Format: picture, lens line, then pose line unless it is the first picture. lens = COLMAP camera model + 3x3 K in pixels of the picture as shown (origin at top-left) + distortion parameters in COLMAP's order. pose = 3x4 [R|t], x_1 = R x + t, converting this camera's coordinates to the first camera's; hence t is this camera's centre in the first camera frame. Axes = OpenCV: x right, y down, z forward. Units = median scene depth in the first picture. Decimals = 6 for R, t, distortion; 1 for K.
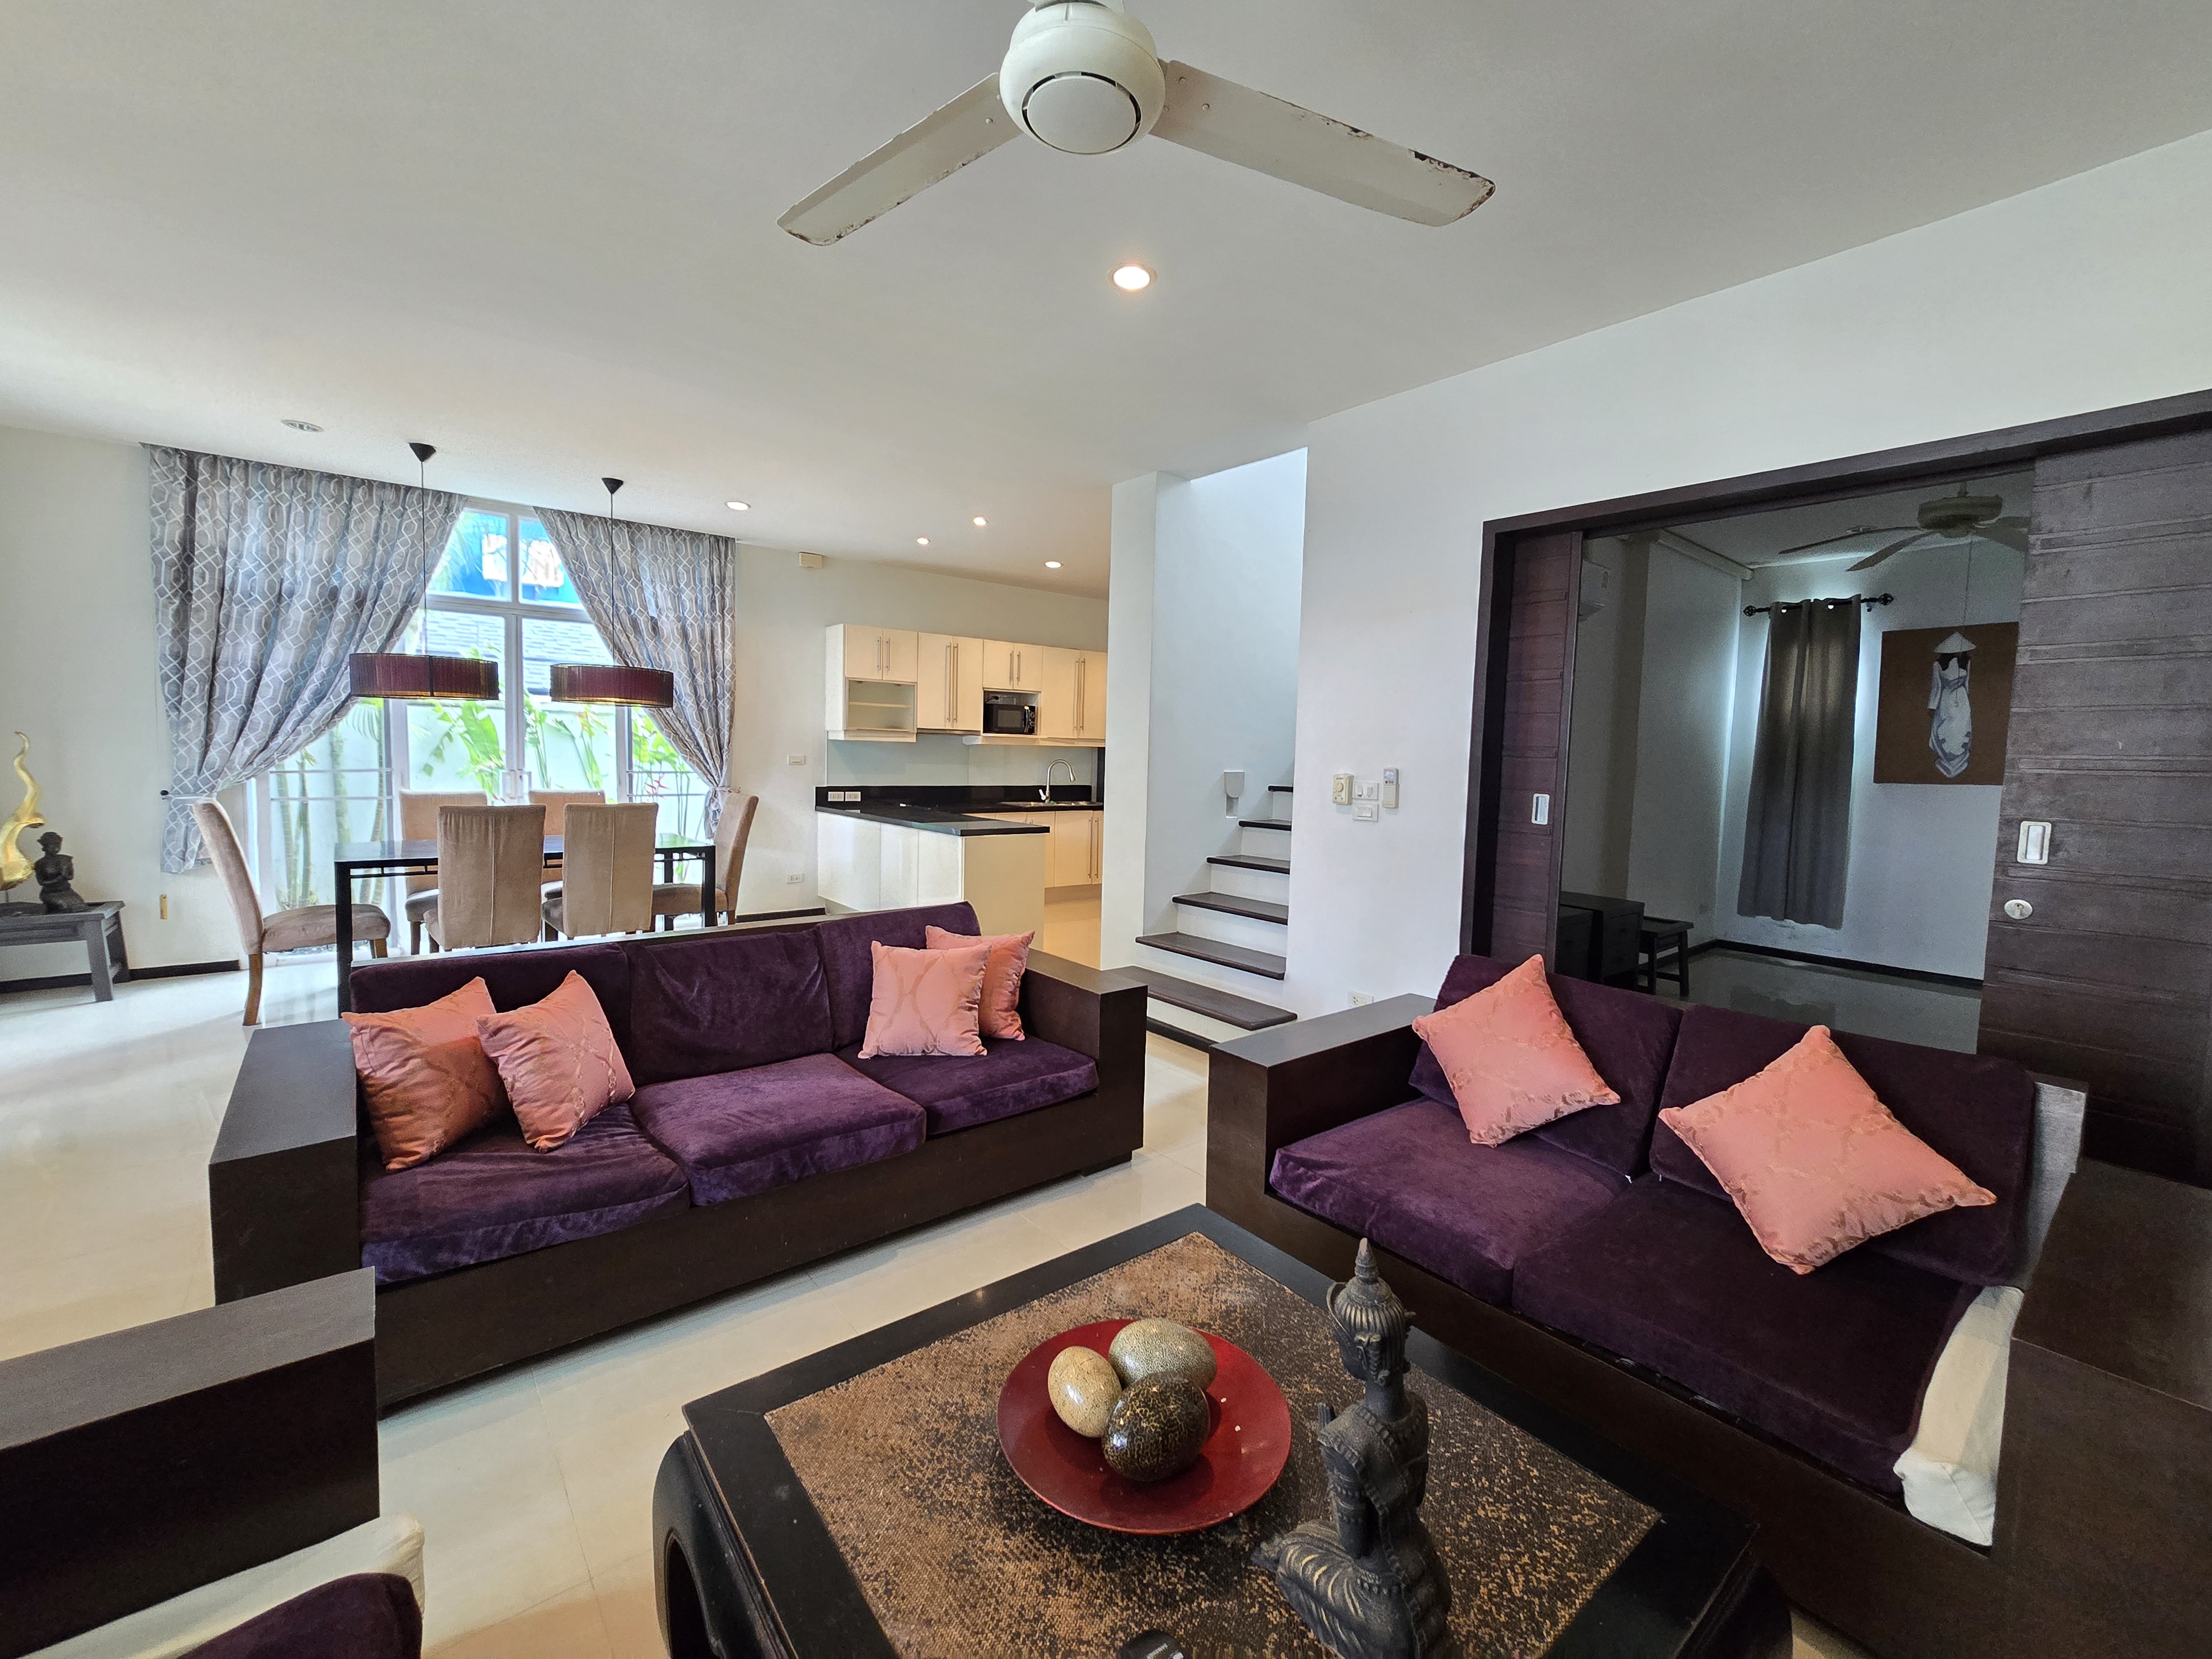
lens RADIAL K [[909.5, 0, 1088.2], [0, 909.5, 814.6], [0, 0, 1]] dist [-0.004533, 0.000487]
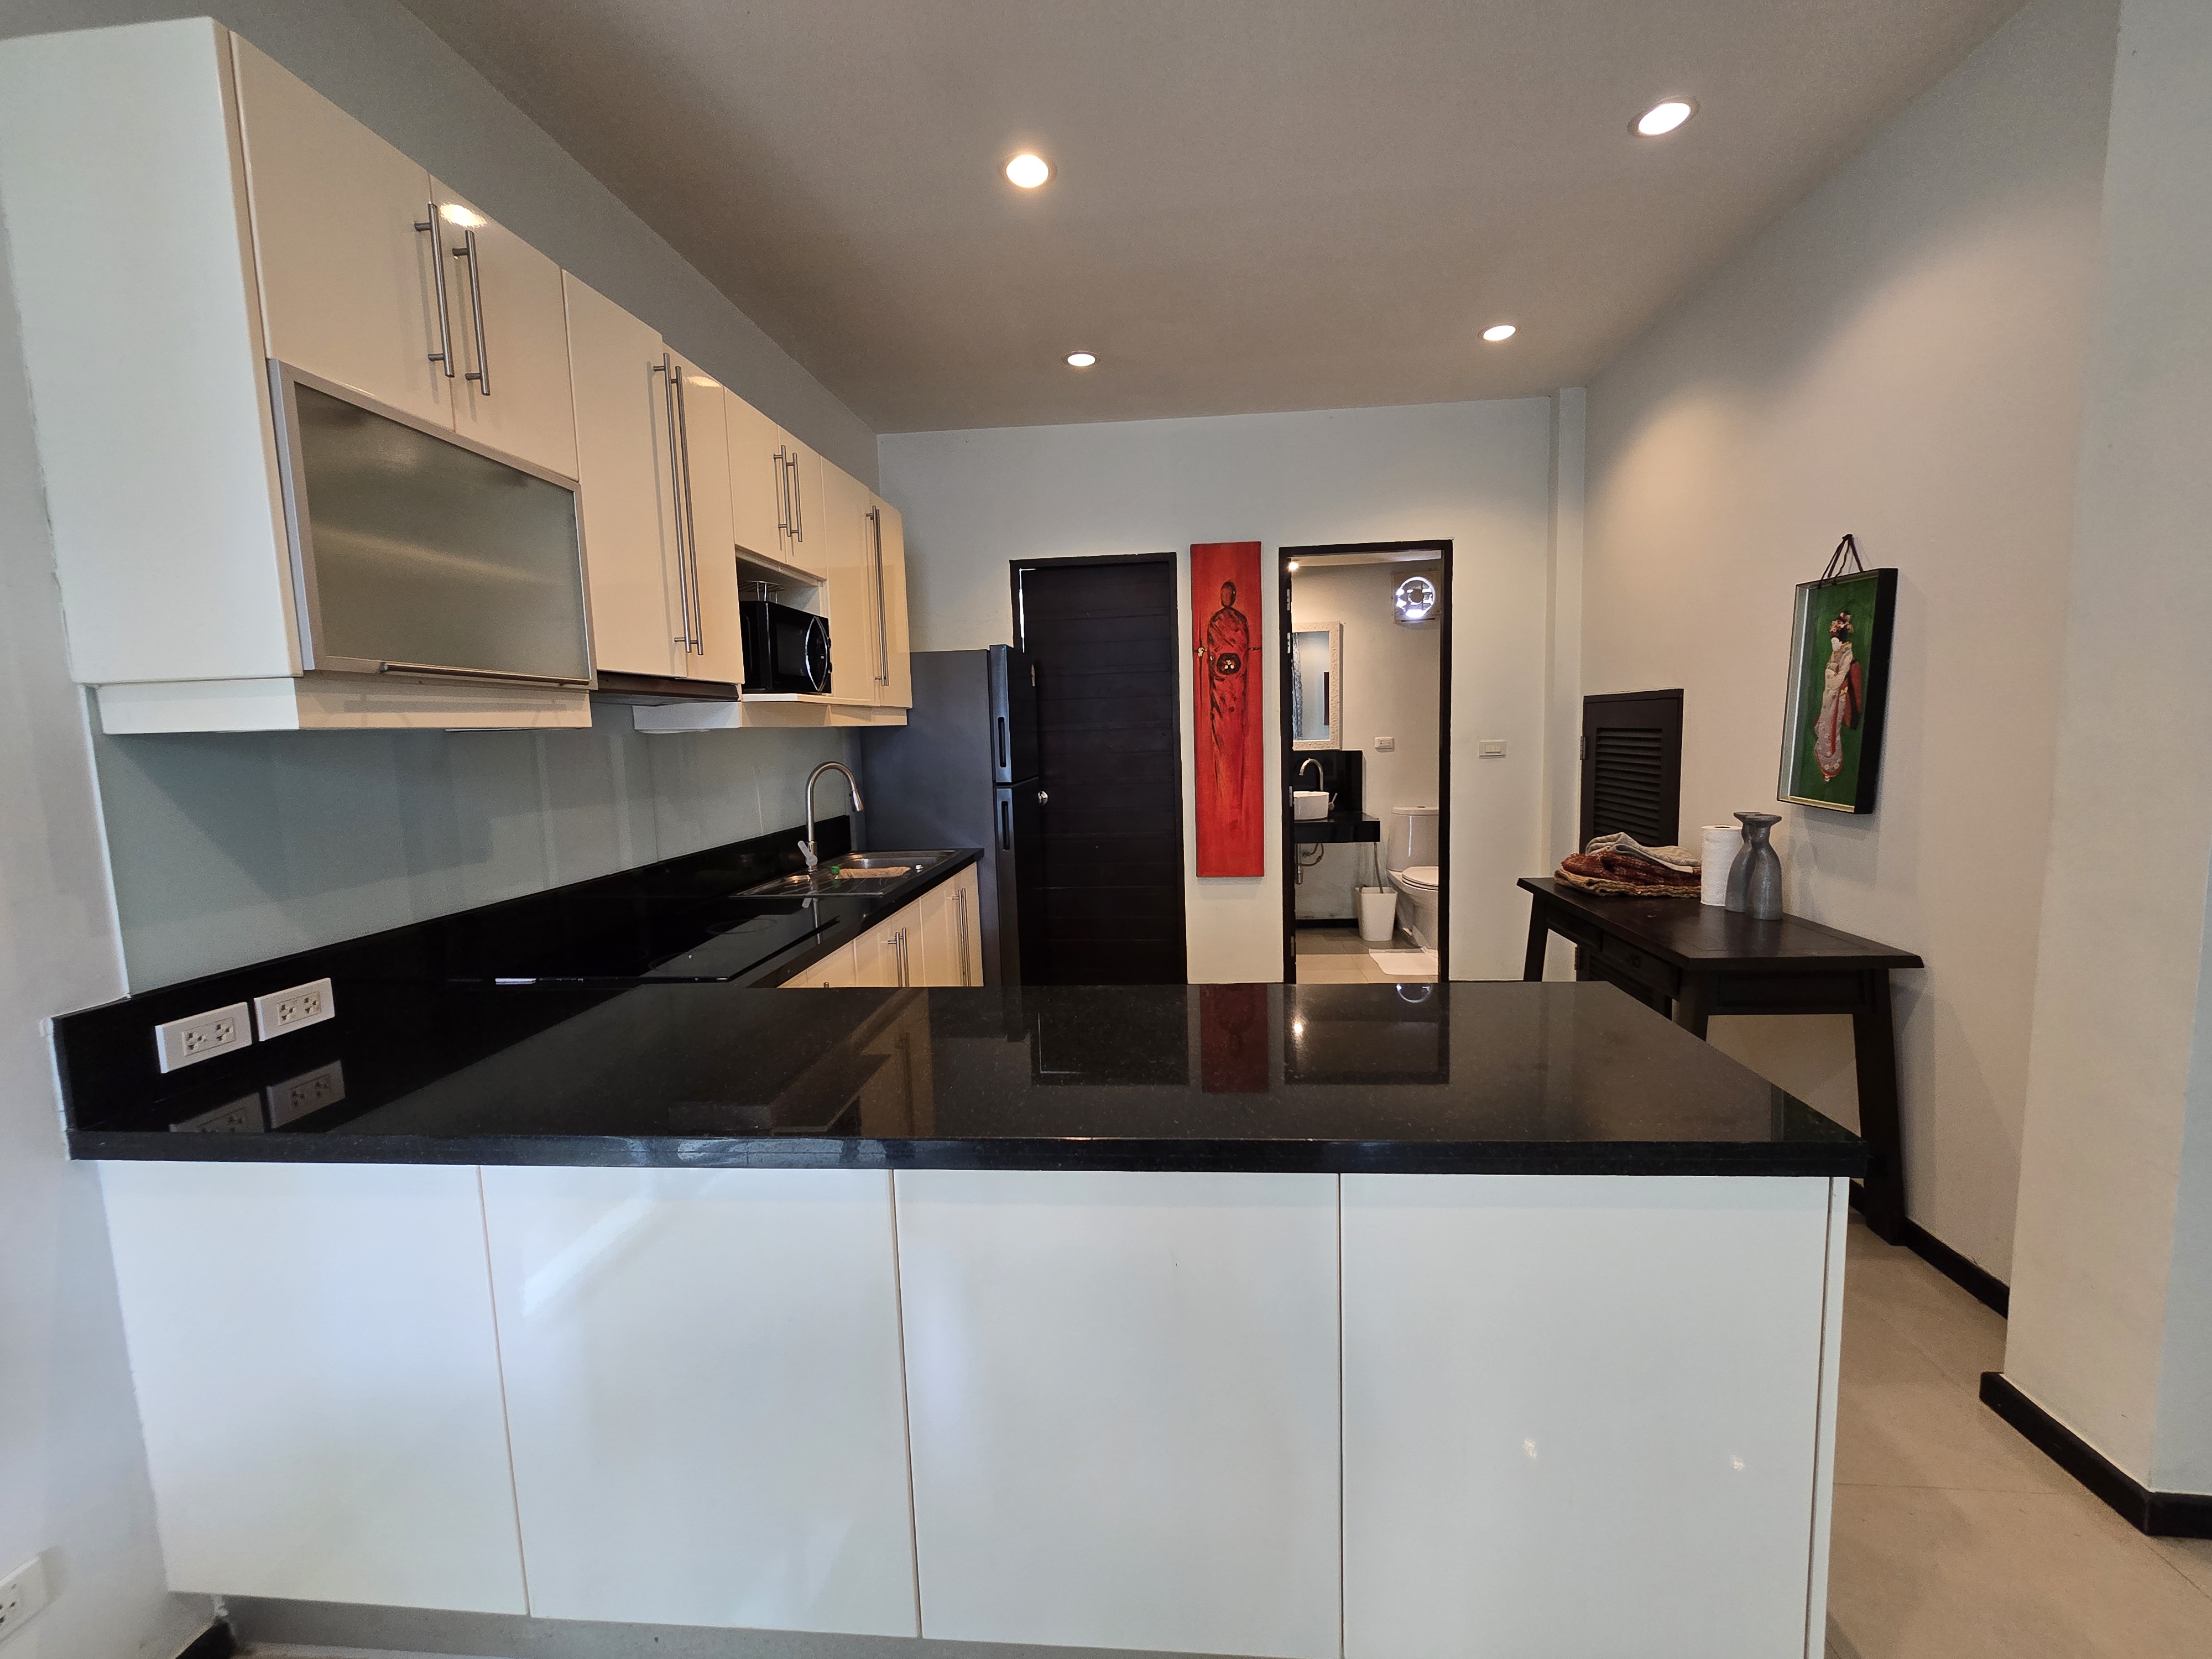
lens RADIAL K [[909.5, 0, 1120.2], [0, 909.5, 818.6], [0, 0, 1]] dist [-0.004533, 0.000487]
pose [[0.674481, -0.116324, 0.729071, -0.415184], [0.094660, 0.992985, 0.070860, -0.088113], [-0.732199, 0.021220, 0.680760, 1.086908]]
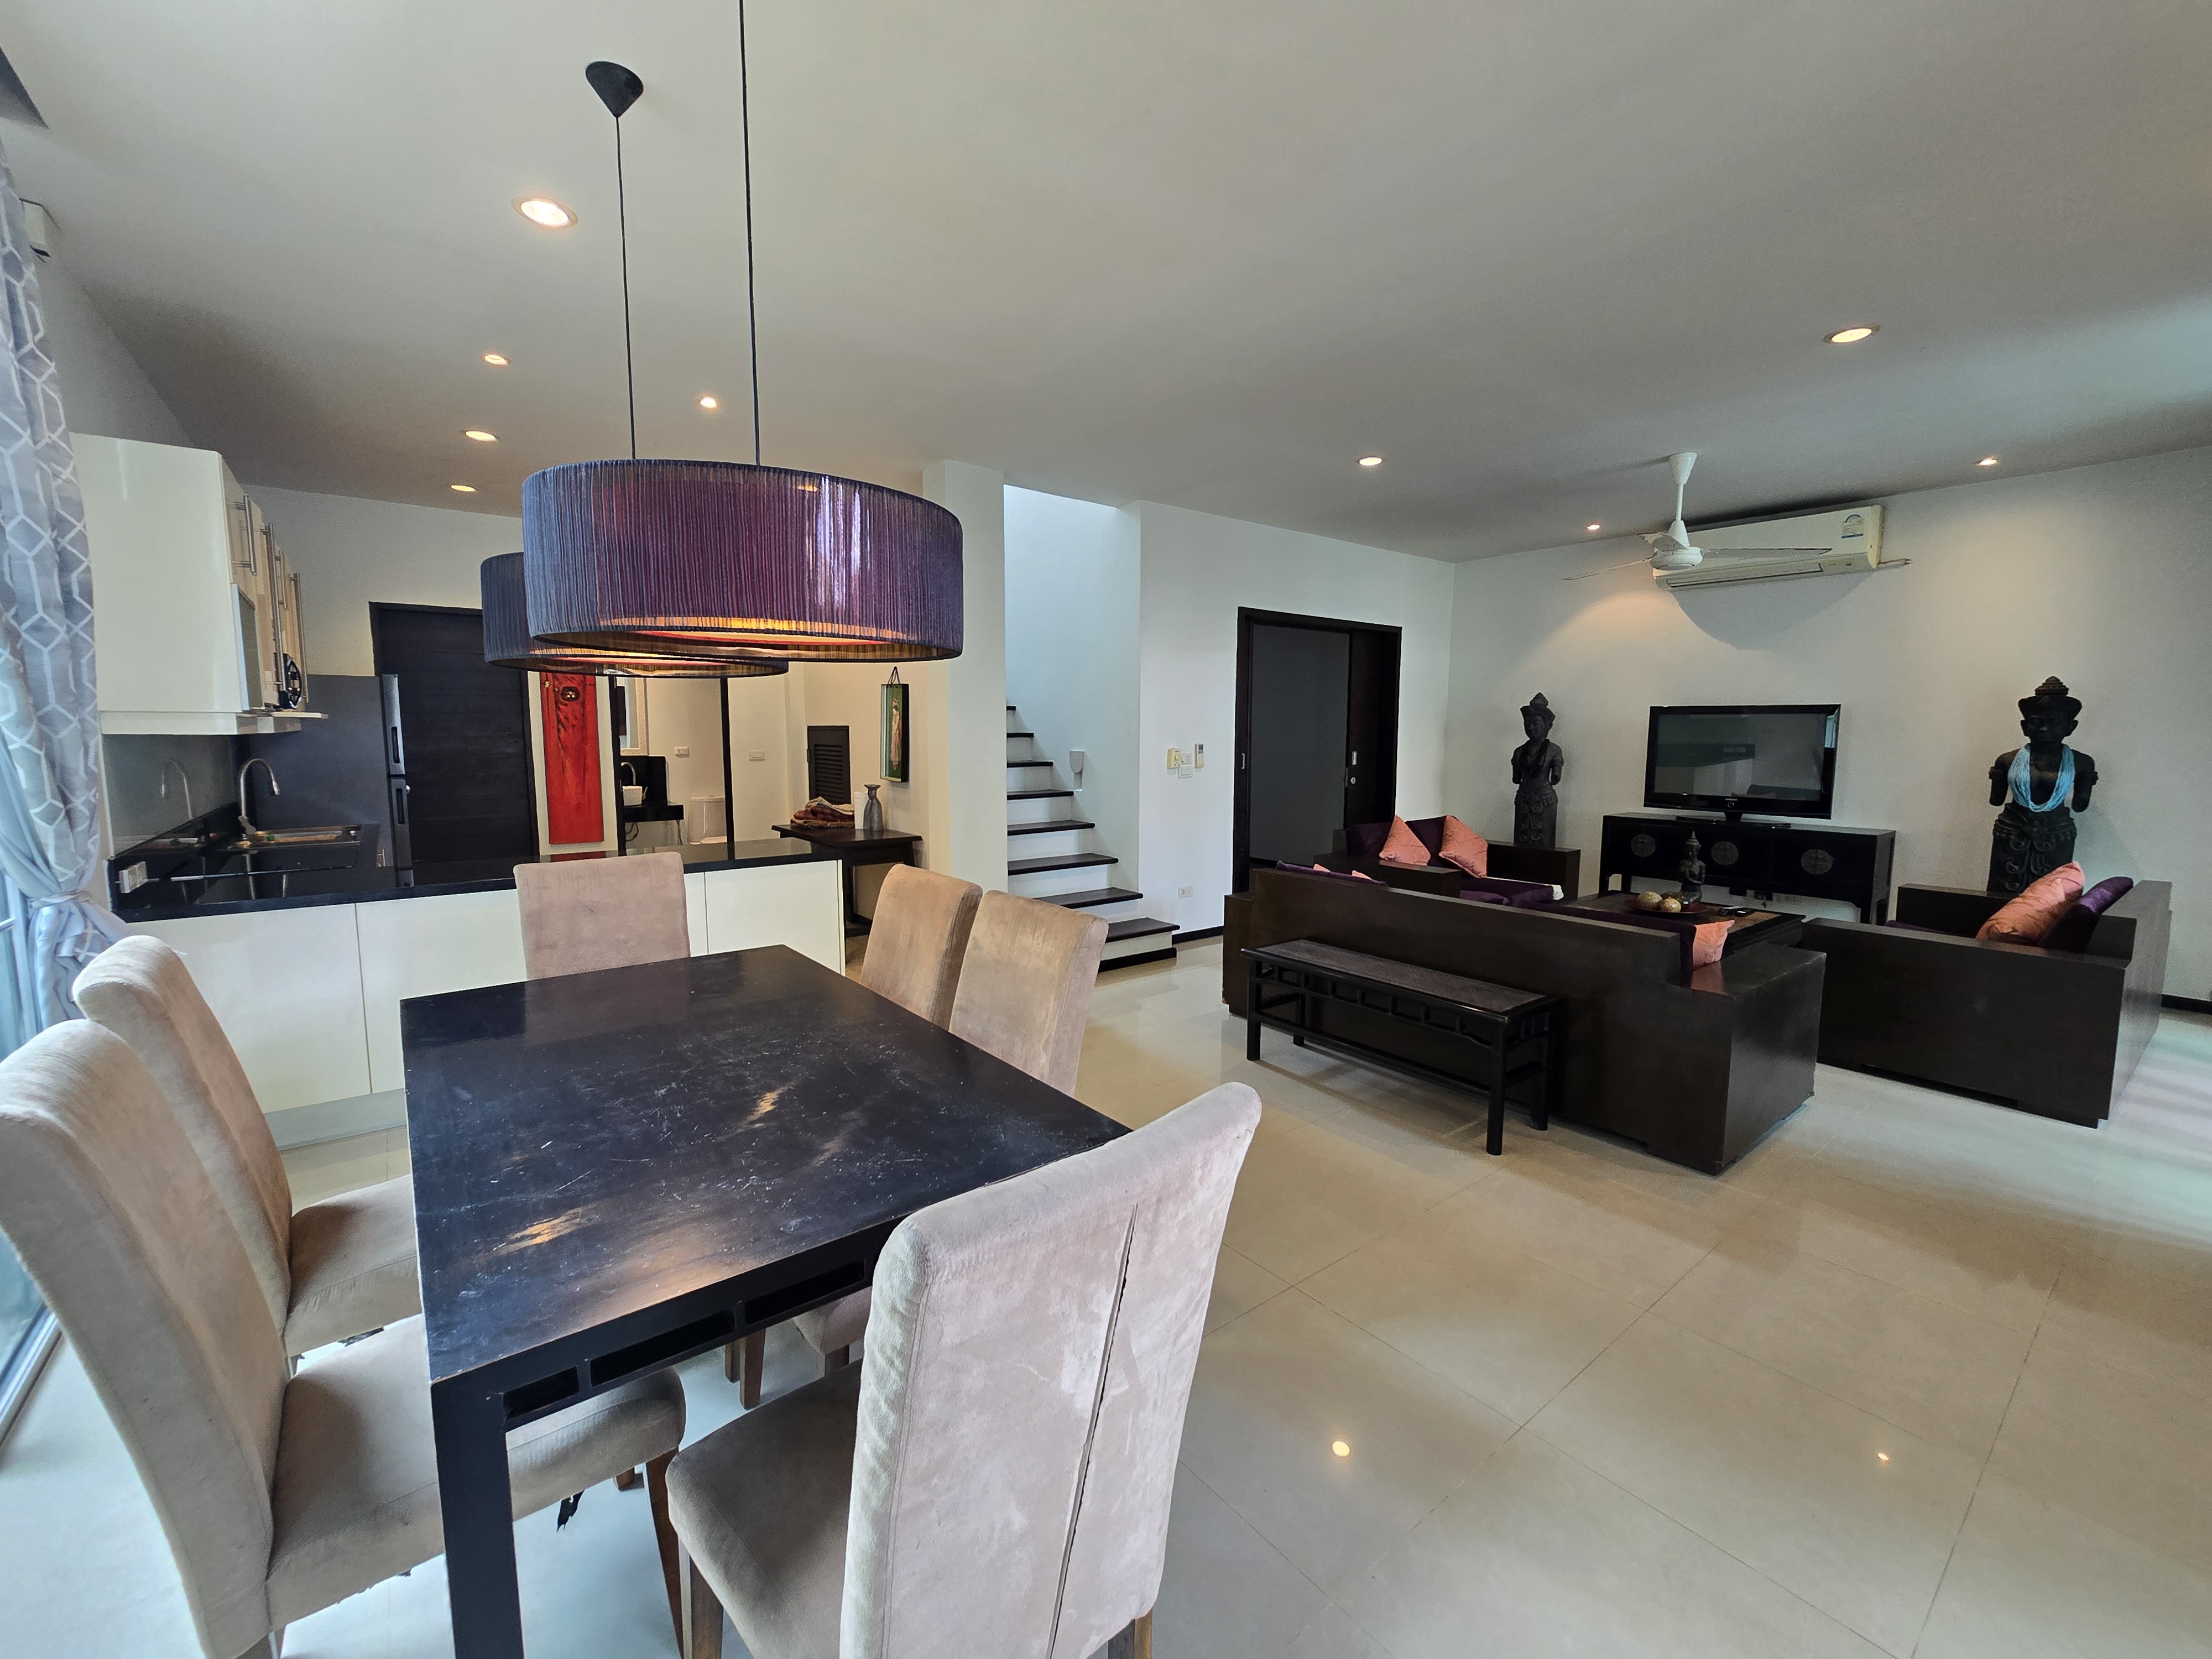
lens RADIAL K [[909.5, 0, 1123.1], [0, 909.5, 829.5], [0, 0, 1]] dist [-0.004533, 0.000487]
pose [[-0.010559, -0.131477, 0.991263, -0.976953], [0.062706, 0.989280, 0.131882, -0.096360], [-0.997976, 0.063551, -0.002201, 0.850106]]
